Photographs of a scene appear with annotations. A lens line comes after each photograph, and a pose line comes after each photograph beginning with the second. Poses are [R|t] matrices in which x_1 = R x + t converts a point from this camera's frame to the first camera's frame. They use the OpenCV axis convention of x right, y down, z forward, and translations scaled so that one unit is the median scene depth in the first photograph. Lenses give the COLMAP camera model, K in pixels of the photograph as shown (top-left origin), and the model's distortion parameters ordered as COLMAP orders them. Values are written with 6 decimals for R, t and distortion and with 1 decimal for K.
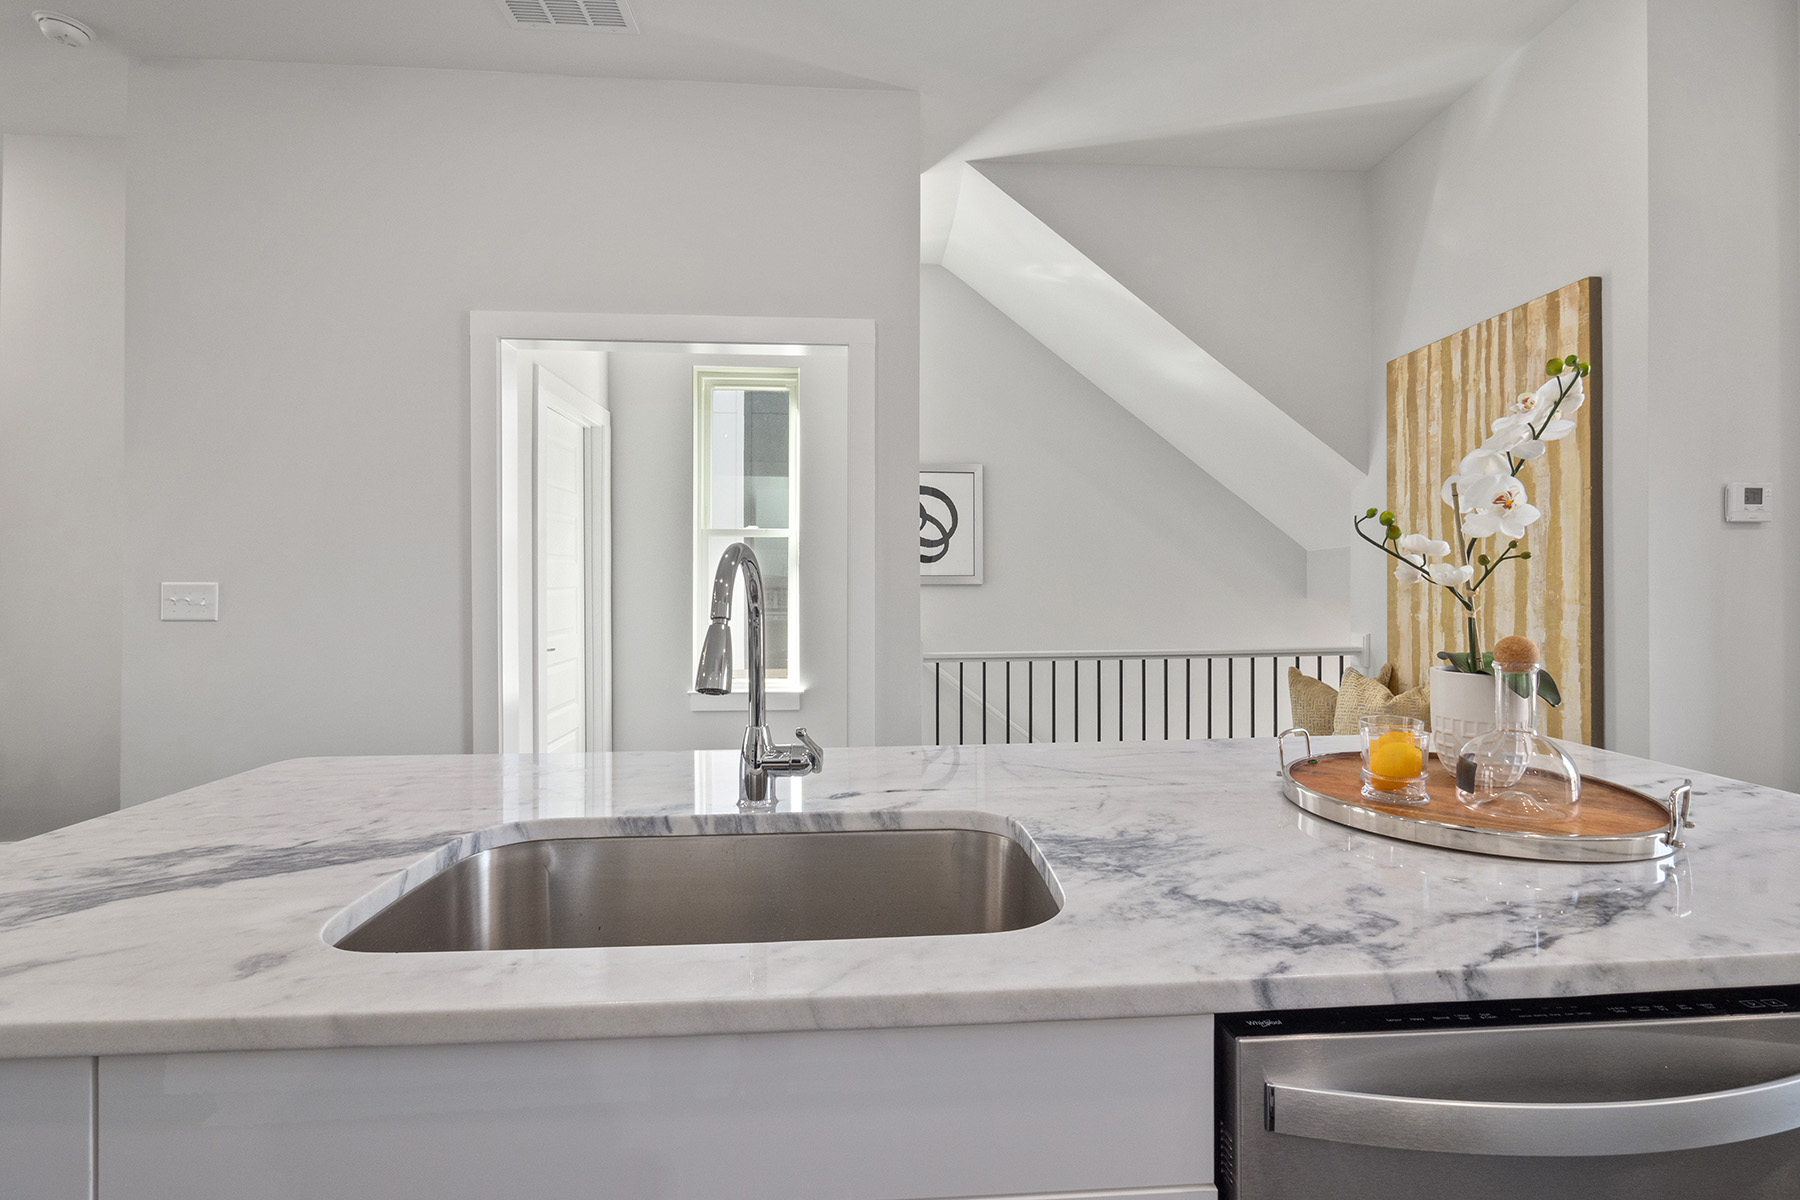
lens RADIAL K [[774.9, 0, 917.4], [0, 774.9, 581.3], [0, 0, 1]] dist [-0.007715, 0.001439]
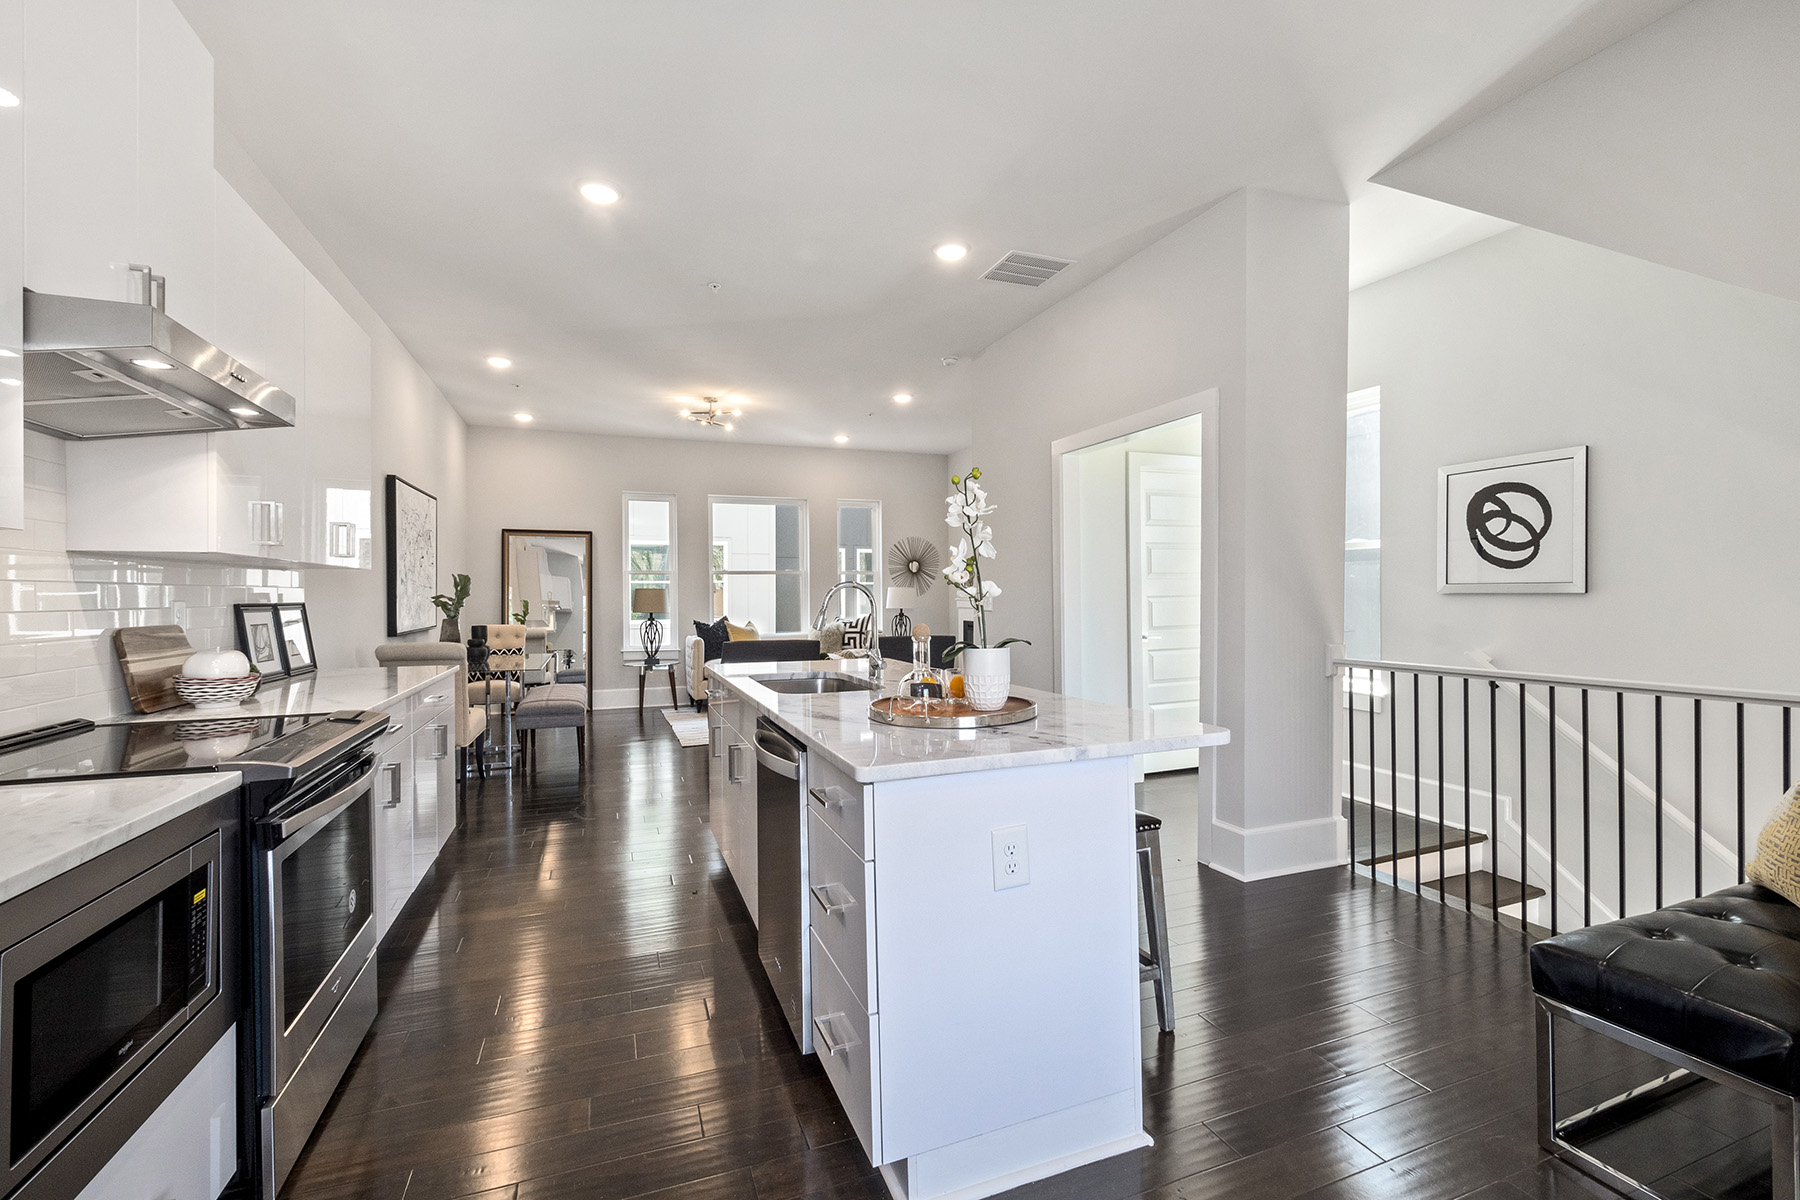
lens RADIAL K [[774.9, 0, 896.1], [0, 774.9, 594.0], [0, 0, 1]] dist [-0.007715, 0.001439]
pose [[0.291644, 0.001058, -0.956526, 0.969027], [0.007809, 0.999963, 0.003487, -0.006087], [0.956495, -0.008486, 0.291625, 0.116115]]
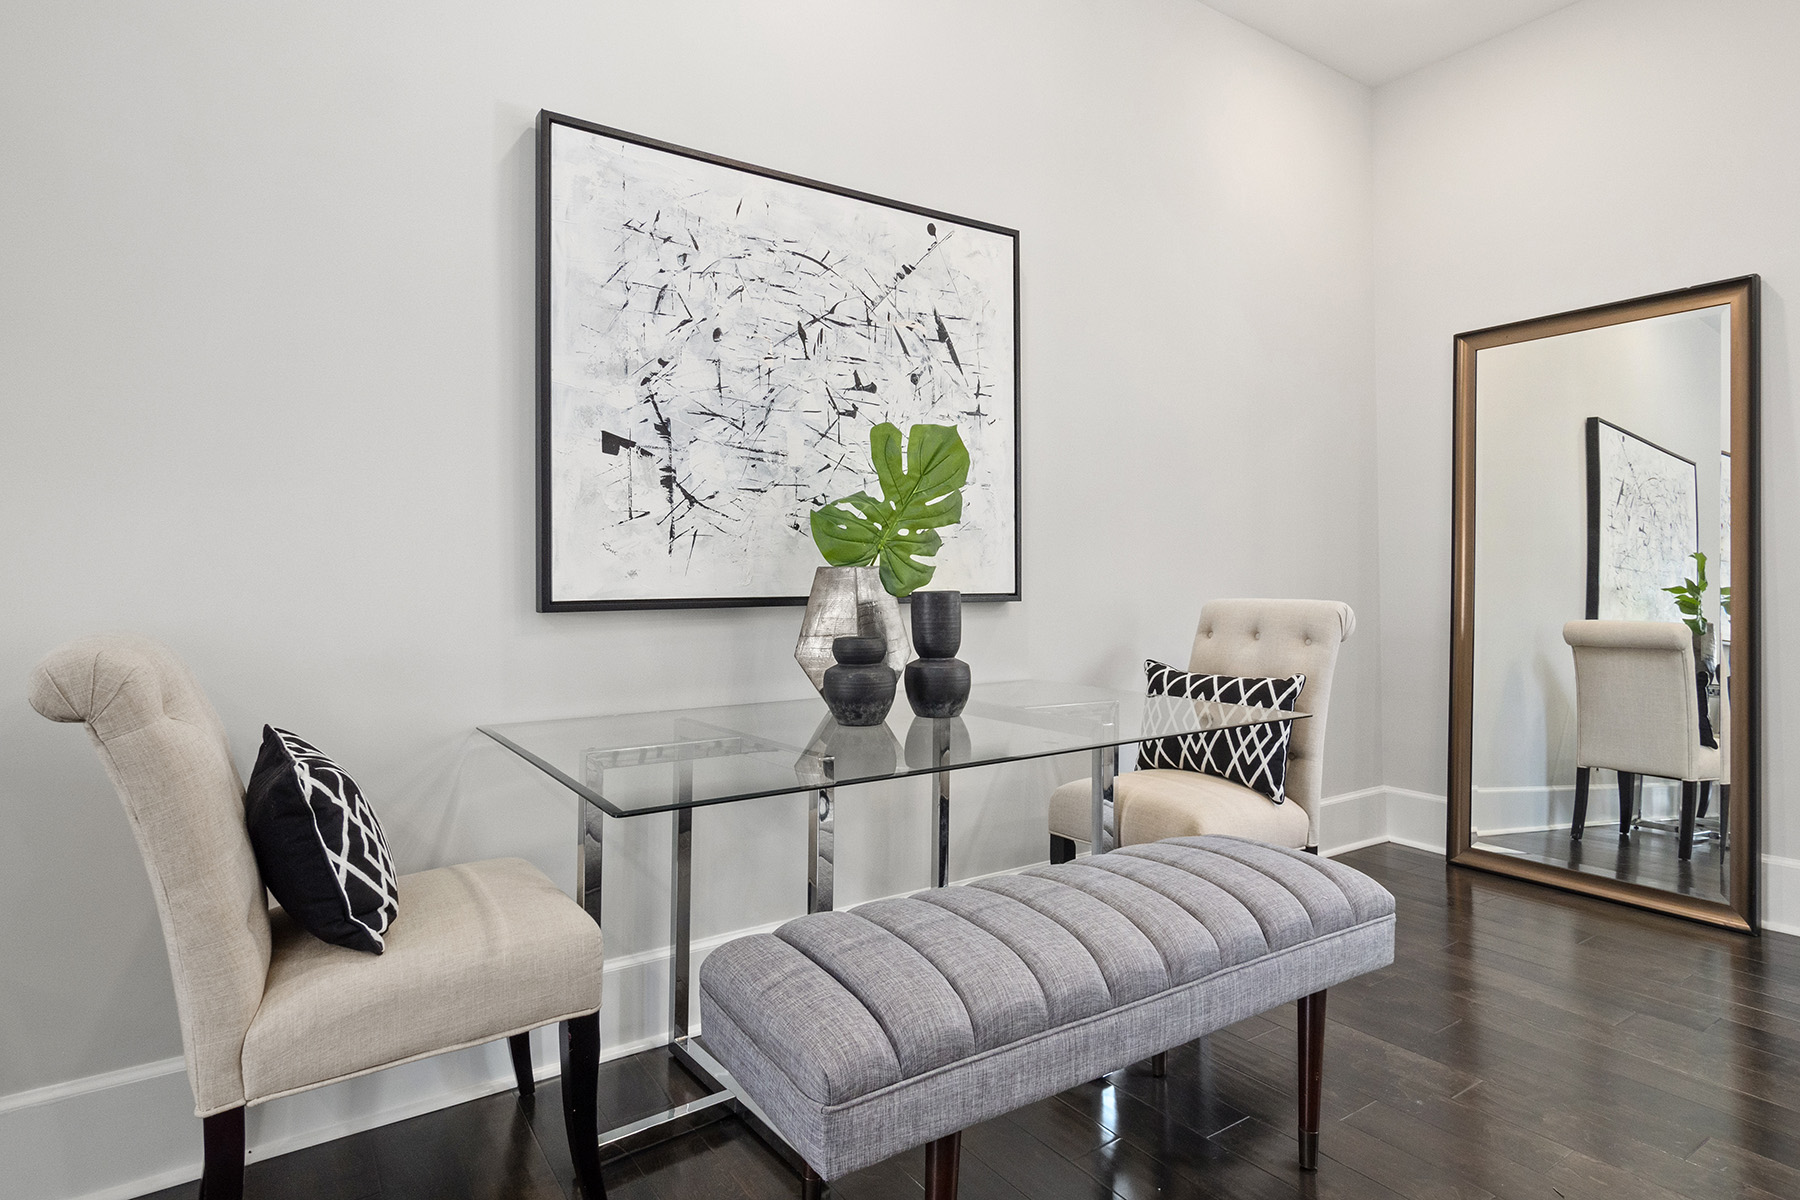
lens RADIAL K [[1018.8, 0, 896.0], [0, 1018.8, 568.2], [0, 0, 1]] dist [0.000102, 0.000205]
pose [[-0.852745, 0.000961, -0.522327, -0.881227], [0.009071, 0.999875, -0.012970, 0.068030], [0.522249, -0.015798, -0.852647, 0.303911]]
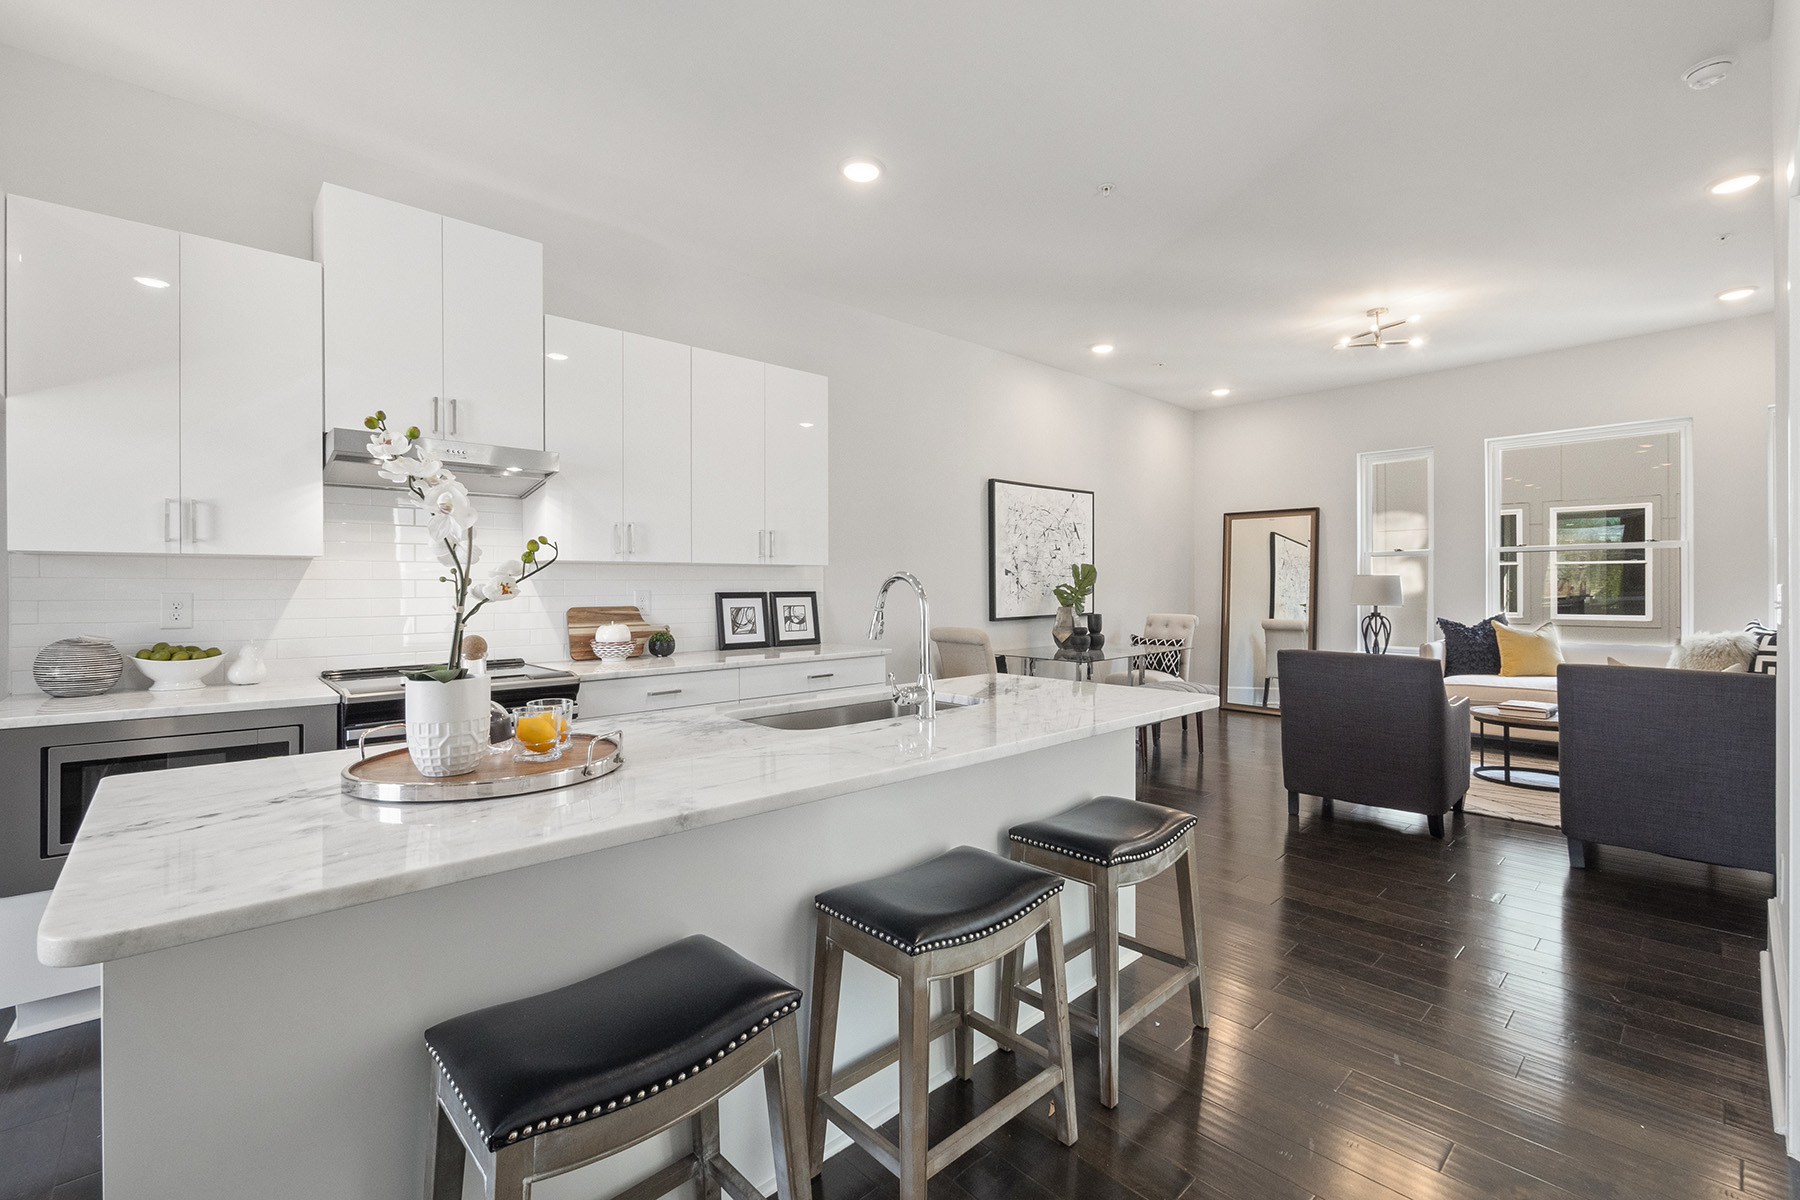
lens RADIAL K [[774.9, 0, 908.1], [0, 774.9, 593.5], [0, 0, 1]] dist [-0.007715, 0.001439]
pose [[-0.766788, 0.014104, -0.641745, 0.404807], [0.009468, 0.999898, 0.010661, -0.006309], [0.641830, 0.002099, -0.766844, 0.930373]]
